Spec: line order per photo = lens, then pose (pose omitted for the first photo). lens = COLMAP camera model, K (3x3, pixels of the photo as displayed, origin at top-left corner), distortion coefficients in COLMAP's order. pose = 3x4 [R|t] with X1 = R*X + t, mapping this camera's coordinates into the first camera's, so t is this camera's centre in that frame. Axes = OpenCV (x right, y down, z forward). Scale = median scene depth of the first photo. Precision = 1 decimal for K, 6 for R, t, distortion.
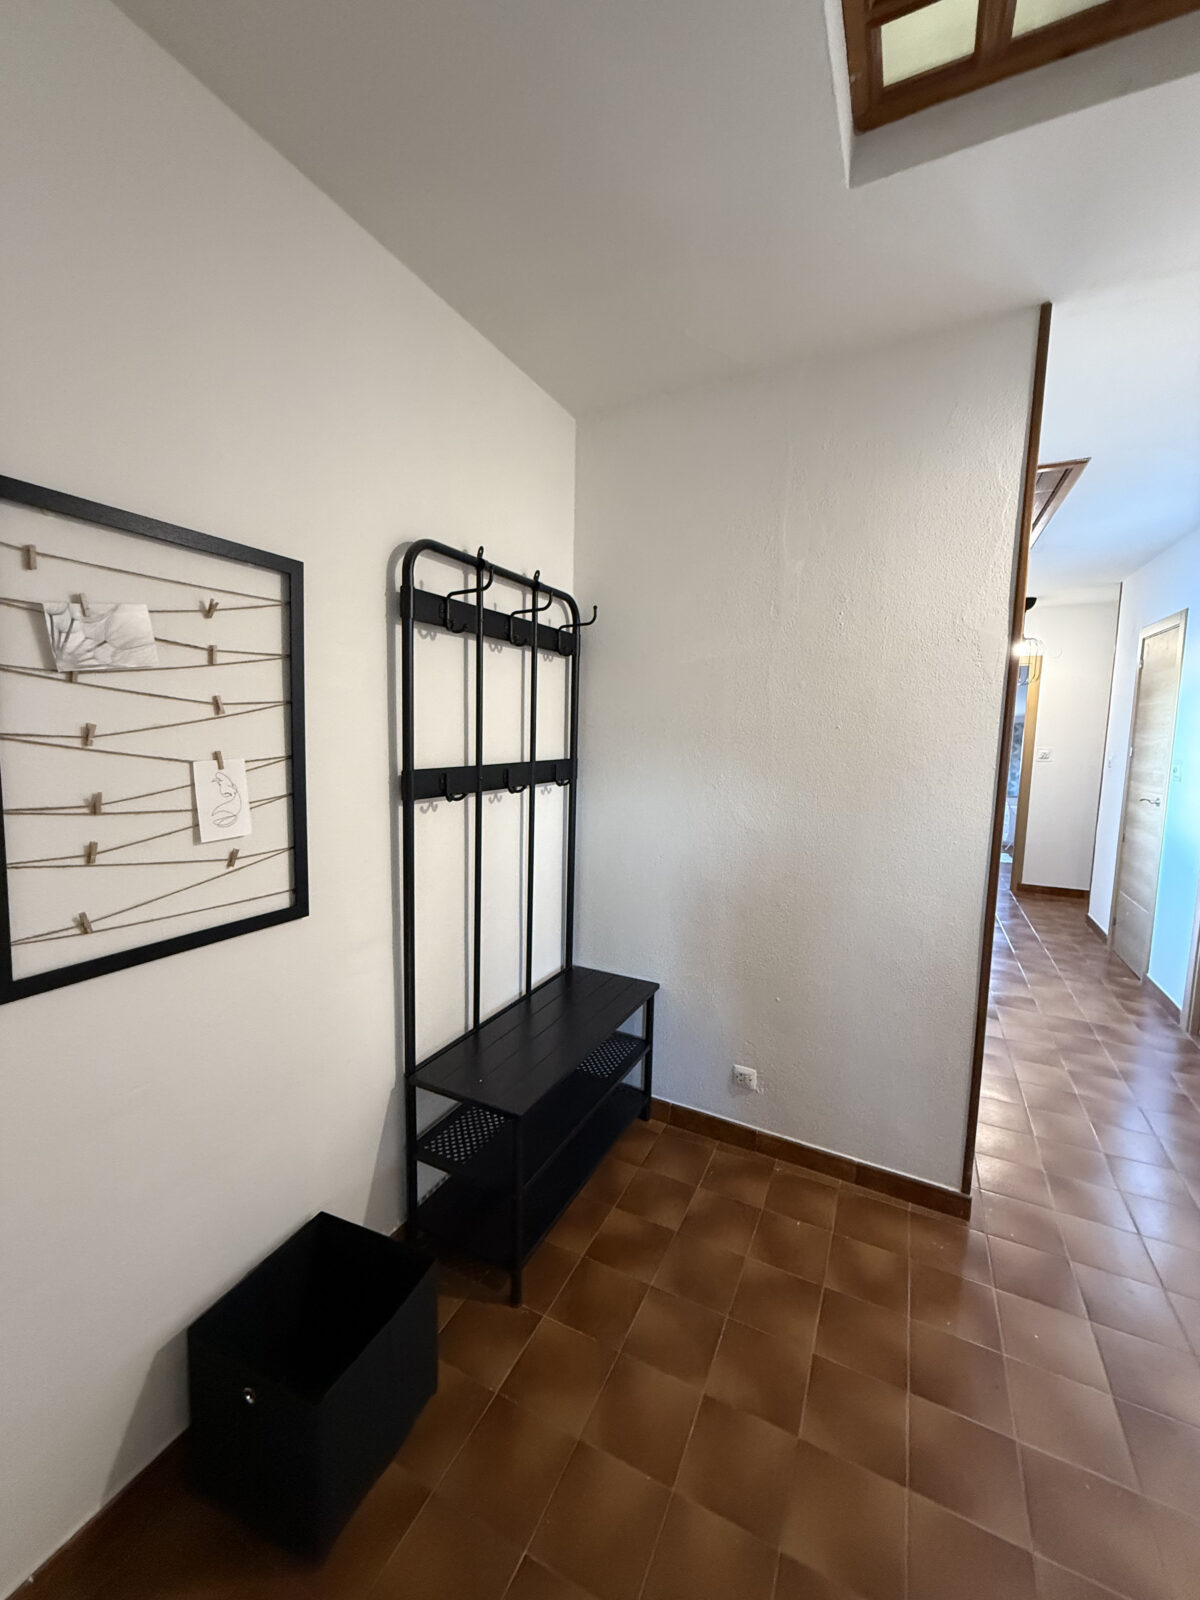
lens RADIAL K [[641.0, 0, 596.0], [0, 641.0, 796.6], [0, 0, 1]] dist [0.004290, 0.000271]
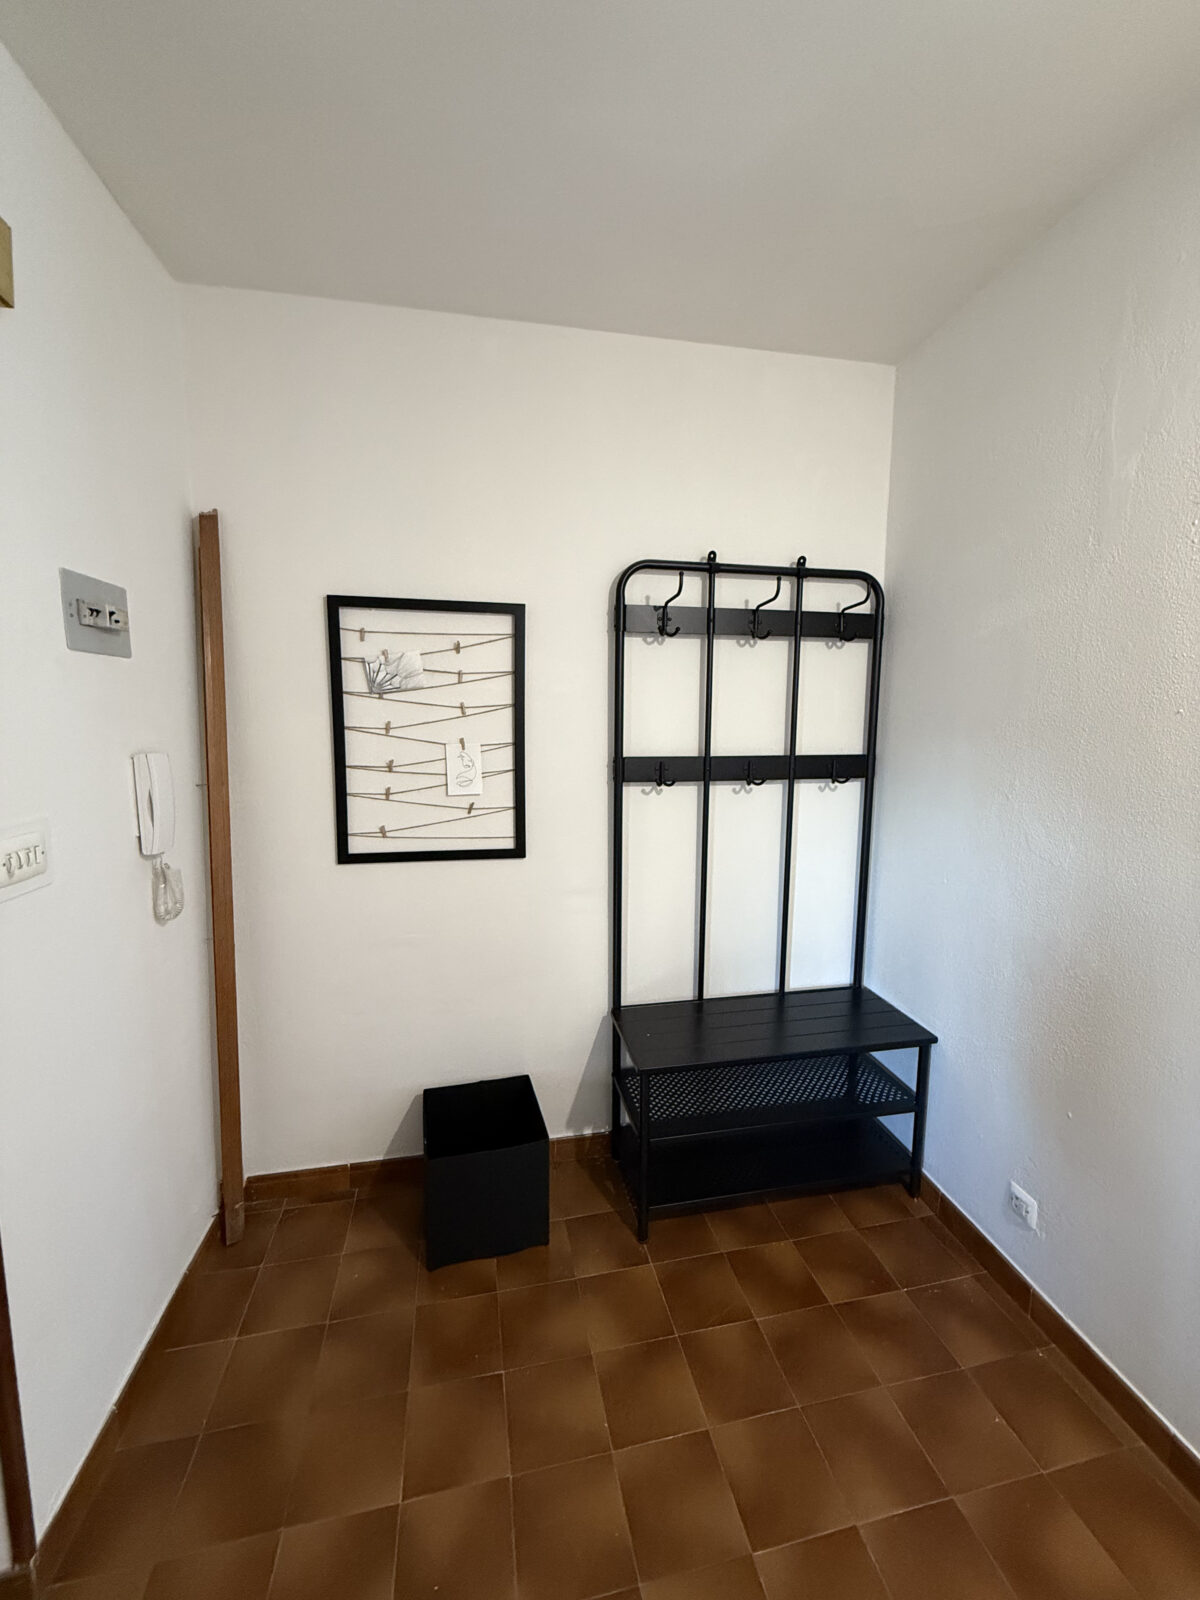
lens RADIAL K [[641.0, 0, 601.0], [0, 641.0, 794.5], [0, 0, 1]] dist [0.004290, 0.000271]
pose [[0.615071, 0.075941, -0.784807, 0.748041], [-0.075289, 0.996460, 0.037415, -0.015631], [0.784869, 0.036074, 0.618610, 0.270964]]
